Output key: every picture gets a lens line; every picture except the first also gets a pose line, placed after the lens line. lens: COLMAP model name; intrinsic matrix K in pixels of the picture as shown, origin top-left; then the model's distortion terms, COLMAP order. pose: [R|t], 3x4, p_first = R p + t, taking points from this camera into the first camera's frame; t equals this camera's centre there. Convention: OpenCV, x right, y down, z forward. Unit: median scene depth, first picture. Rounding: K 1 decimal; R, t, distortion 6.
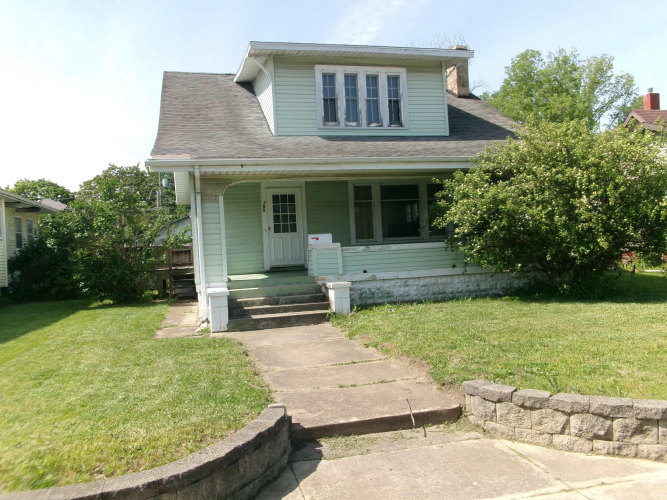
lens RADIAL K [[550.5, 0, 333.5], [0, 550.5, 250.0], [0, 0, 1]] dist [0.007965, 0.005434]
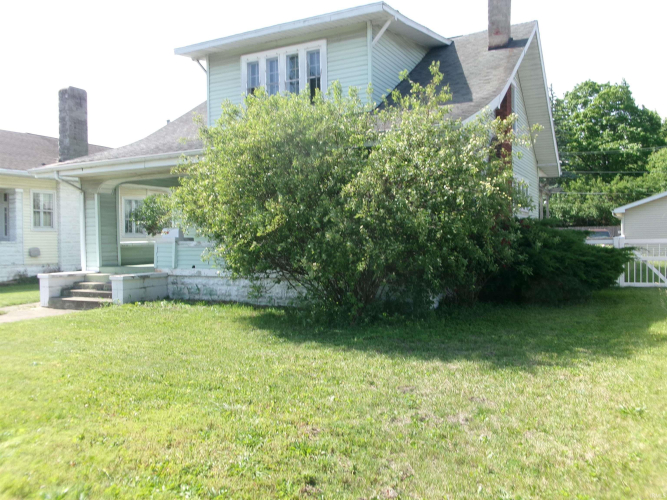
lens RADIAL K [[552.9, 0, 336.1], [0, 552.9, 248.1], [0, 0, 1]] dist [0.004084, -0.000223]
pose [[0.751405, 0.052212, -0.657772, 0.907068], [-0.025324, 0.998412, 0.050322, -0.051512], [0.659355, -0.021155, 0.751534, 0.415265]]
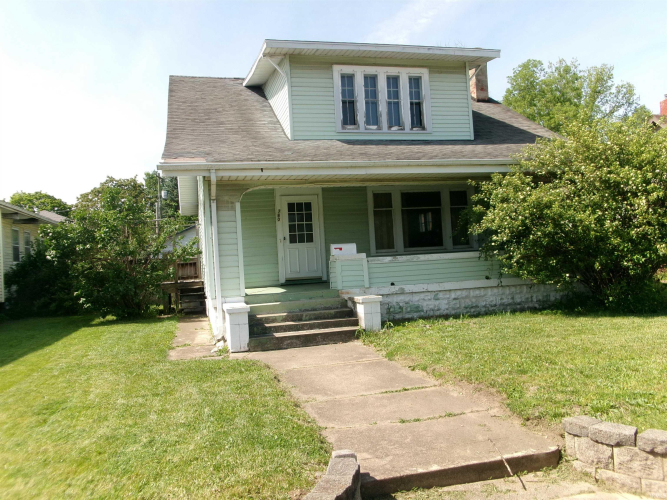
lens RADIAL K [[552.9, 0, 336.1], [0, 552.9, 248.1], [0, 0, 1]] dist [0.004084, -0.000223]
pose [[0.999945, -0.006083, 0.008554, -0.045015], [0.006293, 0.999674, -0.024762, 0.001310], [-0.008401, 0.024814, 0.999657, 0.070609]]
